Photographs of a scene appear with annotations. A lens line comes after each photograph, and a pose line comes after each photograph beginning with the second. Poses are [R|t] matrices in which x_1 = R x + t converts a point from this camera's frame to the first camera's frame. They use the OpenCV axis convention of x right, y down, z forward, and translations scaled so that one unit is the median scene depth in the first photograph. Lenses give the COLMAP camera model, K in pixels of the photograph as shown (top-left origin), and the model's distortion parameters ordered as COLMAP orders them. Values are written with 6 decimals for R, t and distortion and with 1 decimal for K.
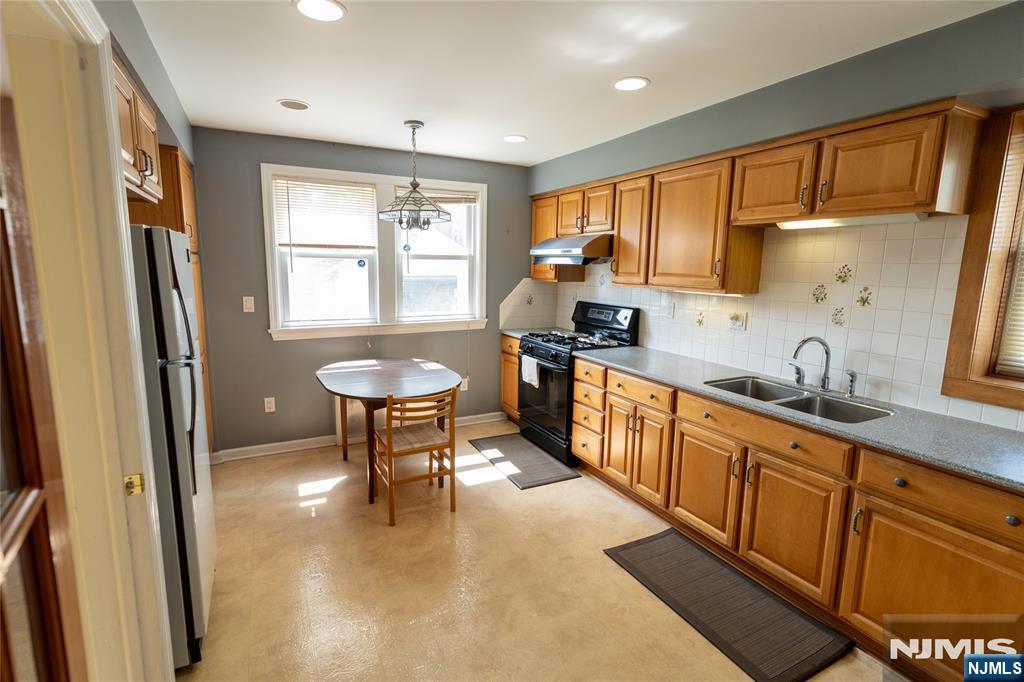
lens RADIAL K [[482.6, 0, 512.0], [0, 482.6, 341.0], [0, 0, 1]] dist [0.002523, 0.000777]
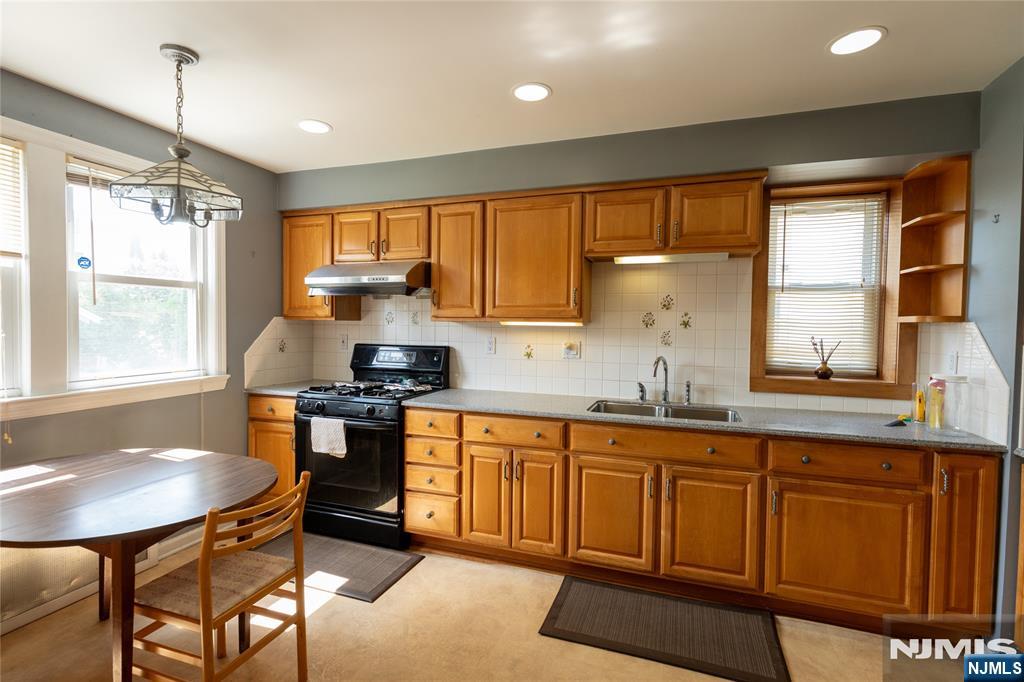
lens RADIAL K [[482.6, 0, 512.0], [0, 482.6, 341.0], [0, 0, 1]] dist [0.002523, 0.000777]
pose [[0.730346, -0.031495, 0.682351, -0.310432], [0.107972, 0.991701, -0.069794, -0.002154], [-0.674490, 0.124649, 0.727686, 0.303684]]
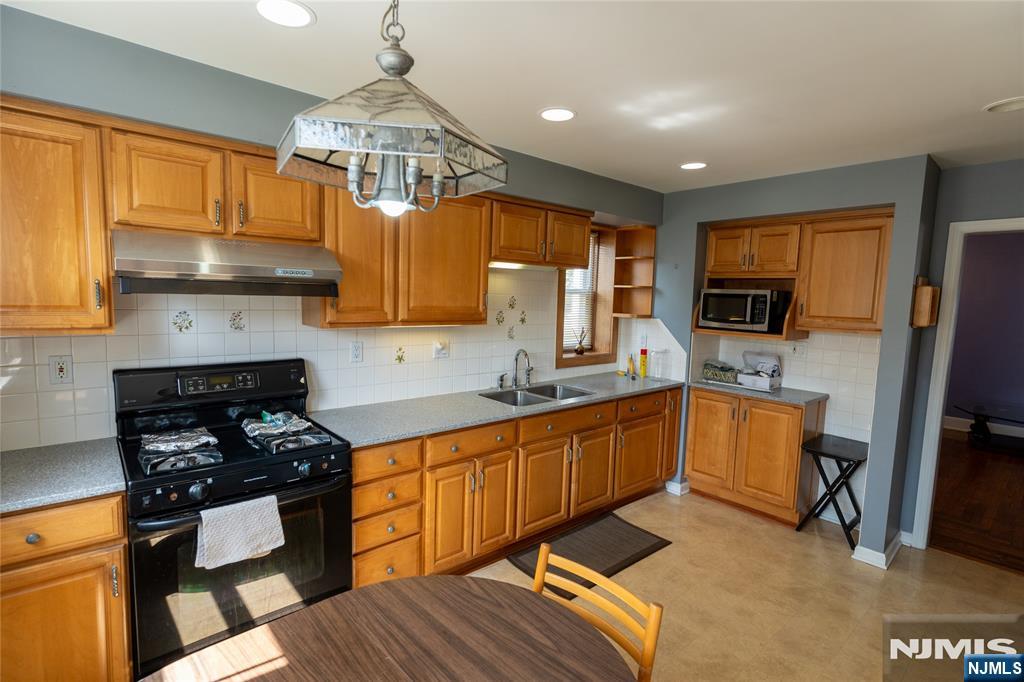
lens RADIAL K [[487.5, 0, 511.1], [0, 487.5, 344.5], [0, 0, 1]] dist [0.001278, 0.000210]
pose [[-0.229661, -0.128070, 0.964808, -0.524235], [0.117669, 0.980379, 0.158146, -0.184046], [-0.966131, 0.149848, -0.210085, 0.995410]]
